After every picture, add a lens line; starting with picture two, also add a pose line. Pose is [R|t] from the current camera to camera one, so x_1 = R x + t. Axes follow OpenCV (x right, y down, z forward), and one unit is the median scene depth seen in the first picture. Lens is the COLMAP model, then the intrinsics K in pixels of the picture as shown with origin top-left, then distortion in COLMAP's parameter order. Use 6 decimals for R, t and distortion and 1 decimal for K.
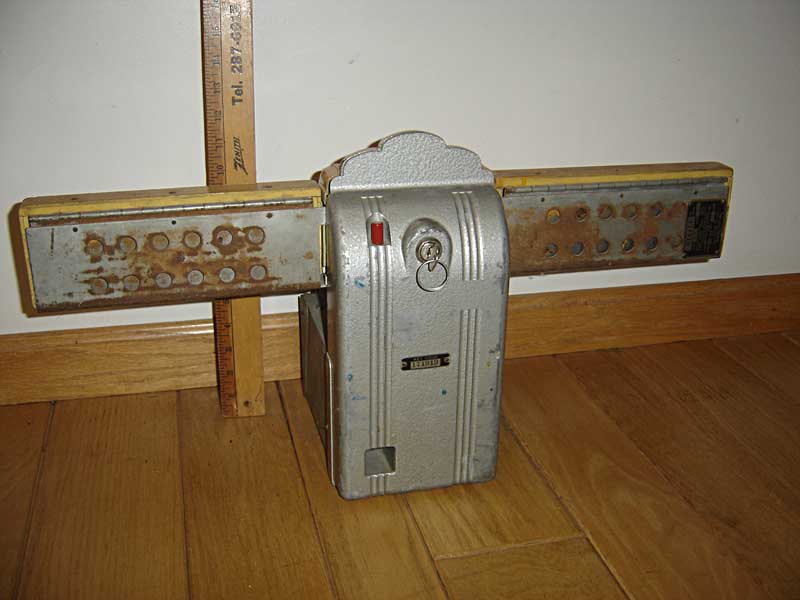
lens RADIAL K [[886.4, 0, 405.4], [0, 886.4, 297.6], [0, 0, 1]] dist [-0.138865, 0.000000]
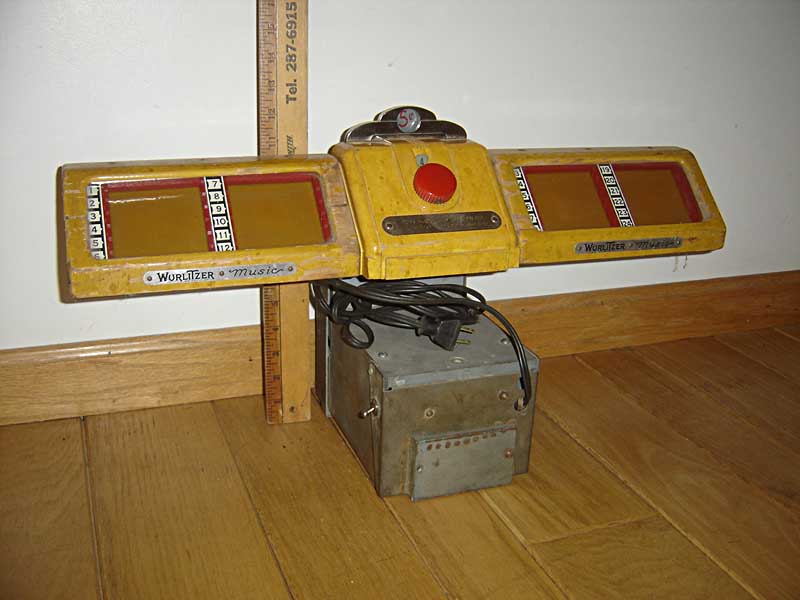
lens RADIAL K [[886.4, 0, 400.0], [0, 886.4, 295.6], [0, 0, 1]] dist [-0.138865, 0.000000]
pose [[0.993625, -0.027071, 0.109439, -0.185435], [0.032332, 0.998391, -0.046586, 0.049173], [-0.108002, 0.049827, 0.992901, 0.005759]]
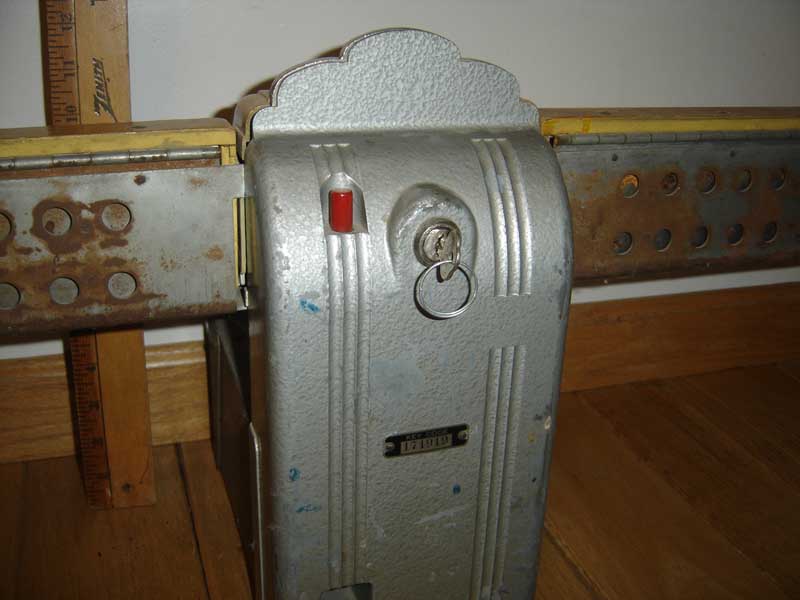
lens RADIAL K [[886.4, 0, 406.4], [0, 886.4, 295.2], [0, 0, 1]] dist [-0.138865, 0.000000]
pose [[0.996523, -0.010612, 0.082646, -0.032307], [0.010811, 0.999940, -0.001954, -0.017505], [-0.082620, 0.002841, 0.996577, 0.400113]]
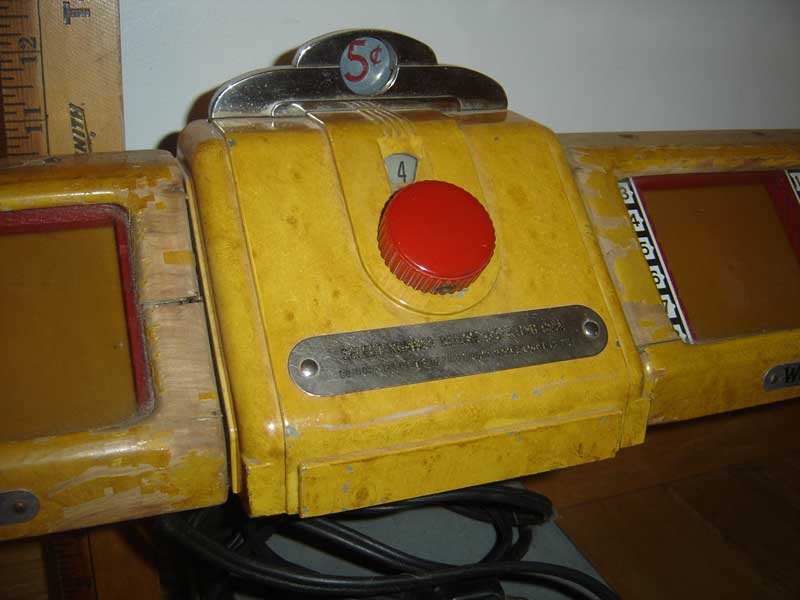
lens RADIAL K [[886.4, 0, 404.9], [0, 886.4, 299.9], [0, 0, 1]] dist [-0.138865, 0.000000]
pose [[0.989802, -0.033396, 0.138478, -0.102537], [0.031307, 0.999361, 0.017237, -0.096716], [-0.138965, -0.012726, 0.990215, 0.595456]]
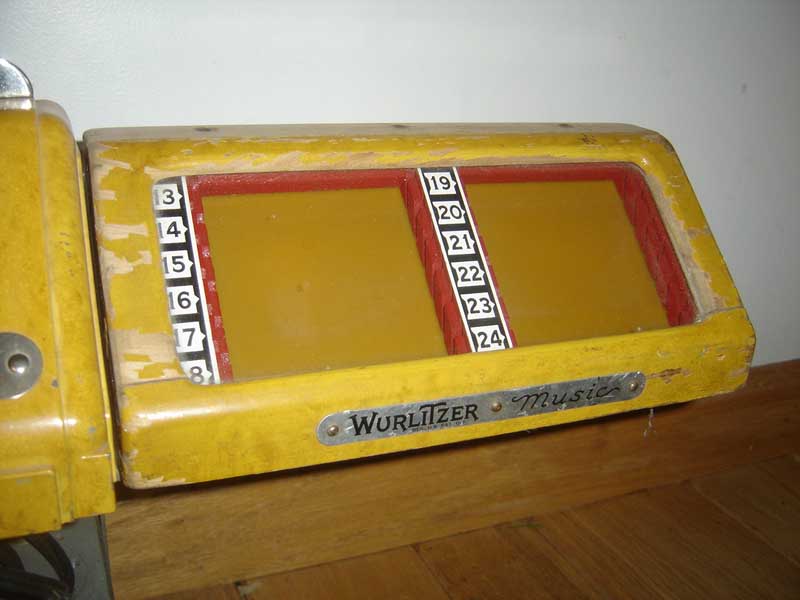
lens RADIAL K [[886.4, 0, 399.2], [0, 886.4, 299.3], [0, 0, 1]] dist [-0.138865, 0.000000]
pose [[0.985341, -0.028208, 0.168249, 0.101913], [0.033249, 0.999076, -0.027220, -0.084743], [-0.167326, 0.032415, 0.985369, 0.652880]]
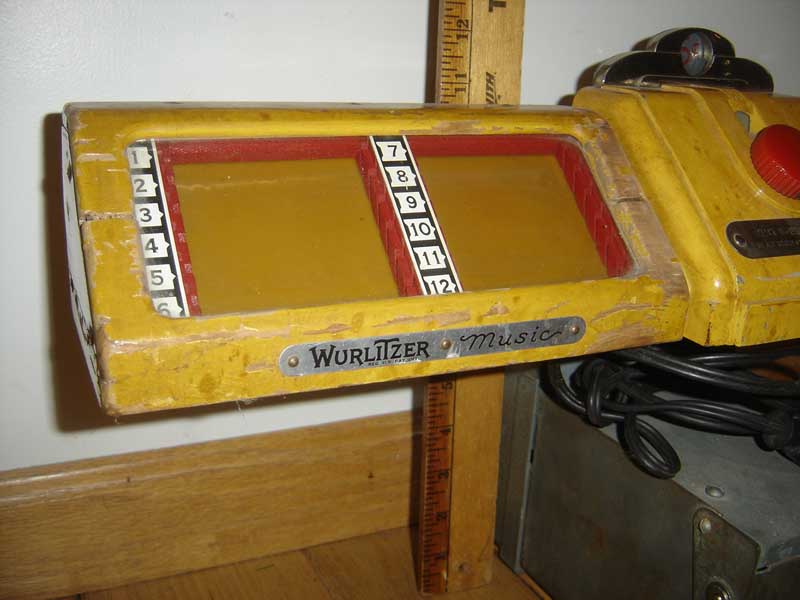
lens RADIAL K [[886.4, 0, 406.3], [0, 886.4, 298.6], [0, 0, 1]] dist [-0.138865, 0.000000]
pose [[0.978483, -0.034605, 0.203407, -0.360723], [0.049932, 0.996247, -0.070706, -0.012453], [-0.200197, 0.079342, 0.976538, 0.512235]]
